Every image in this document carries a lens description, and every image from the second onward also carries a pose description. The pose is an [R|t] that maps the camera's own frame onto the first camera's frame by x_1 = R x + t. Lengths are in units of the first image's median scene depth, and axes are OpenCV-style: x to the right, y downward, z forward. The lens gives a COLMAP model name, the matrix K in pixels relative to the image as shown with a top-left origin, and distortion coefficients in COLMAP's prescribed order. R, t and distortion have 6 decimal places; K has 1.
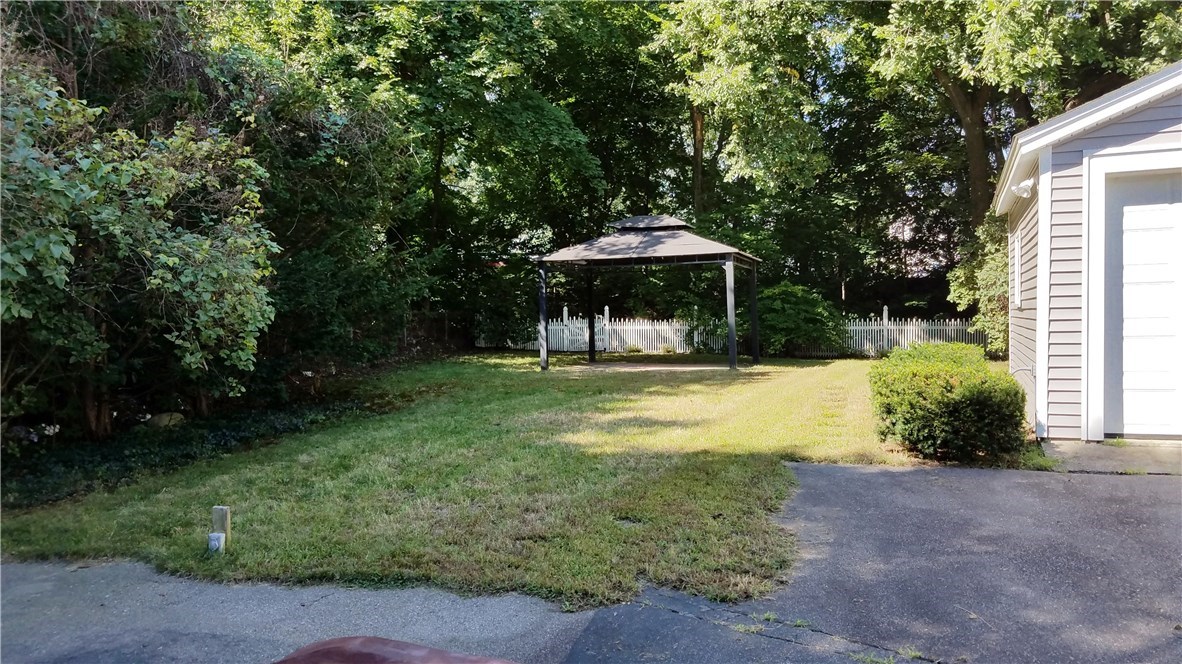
lens RADIAL K [[916.7, 0, 591.6], [0, 916.7, 335.6], [0, 0, 1]] dist [-0.007458, -0.024317]
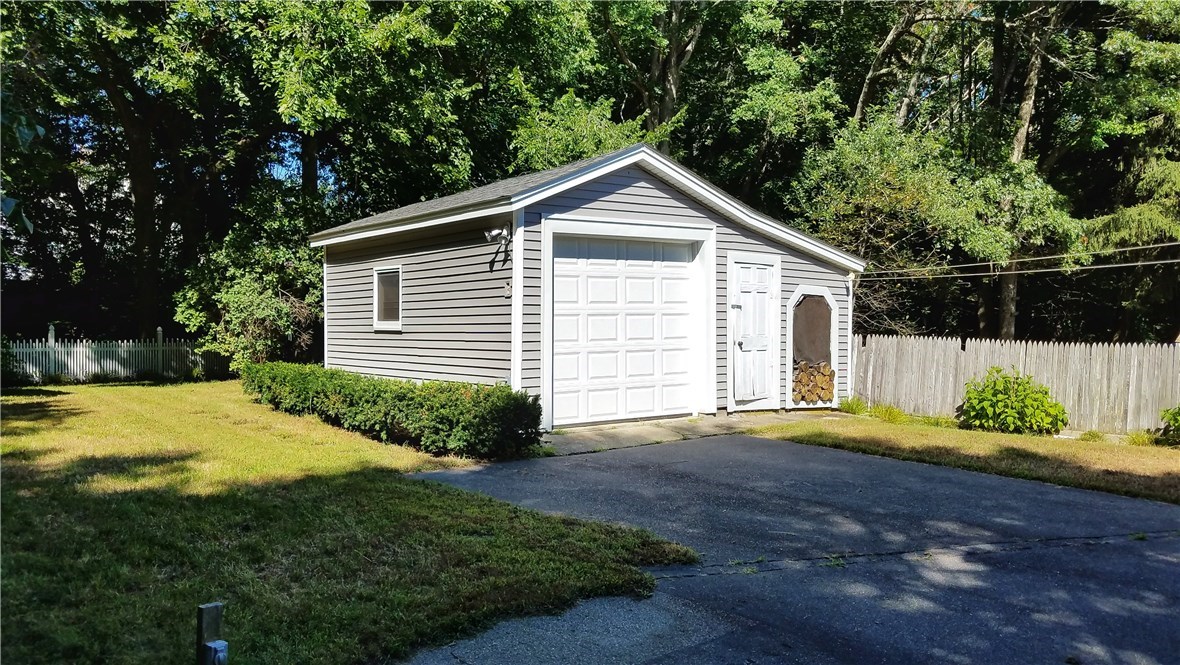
lens RADIAL K [[922.6, 0, 586.9], [0, 922.6, 339.6], [0, 0, 1]] dist [-0.003099, -0.003767]
pose [[0.516635, 0.004643, 0.856193, -0.281369], [0.011873, 0.999850, -0.012586, -0.000960], [-0.856123, 0.016668, 0.516503, 0.126378]]
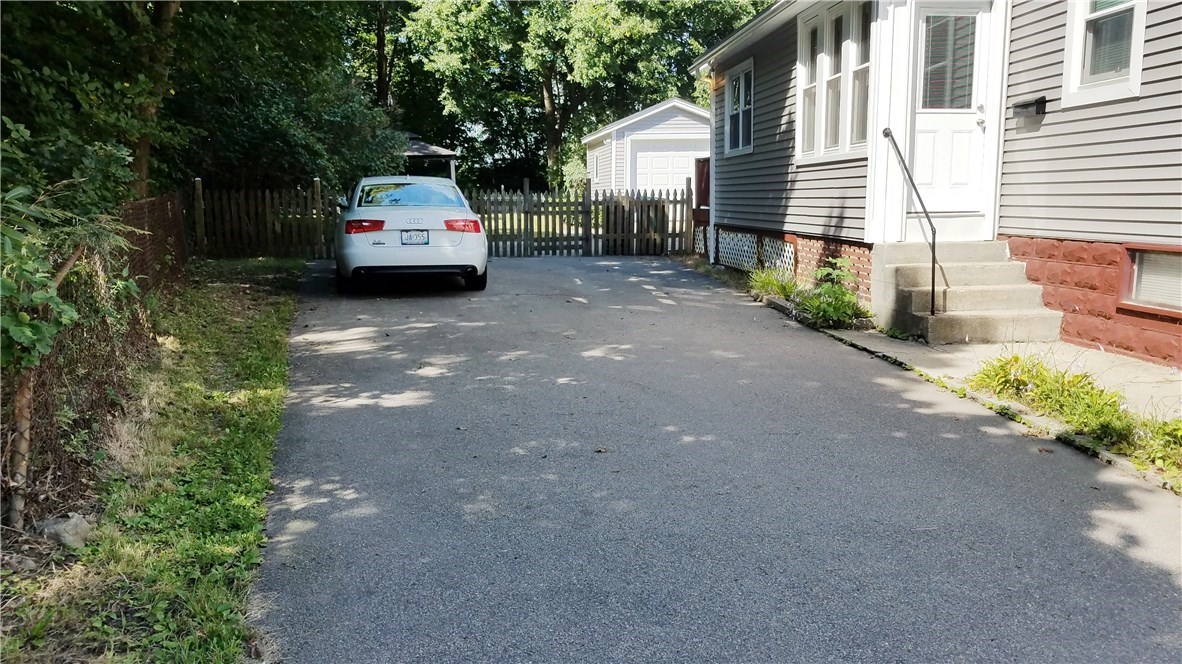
lens RADIAL K [[880.0, 0, 598.7], [0, 880.0, 332.0], [0, 0, 1]] dist [0.039007, 0.000905]
pose [[0.869467, -0.067971, 0.489292, -0.551932], [0.005939, 0.991855, 0.127232, 0.050297], [-0.493955, -0.107718, 0.862789, -0.852960]]
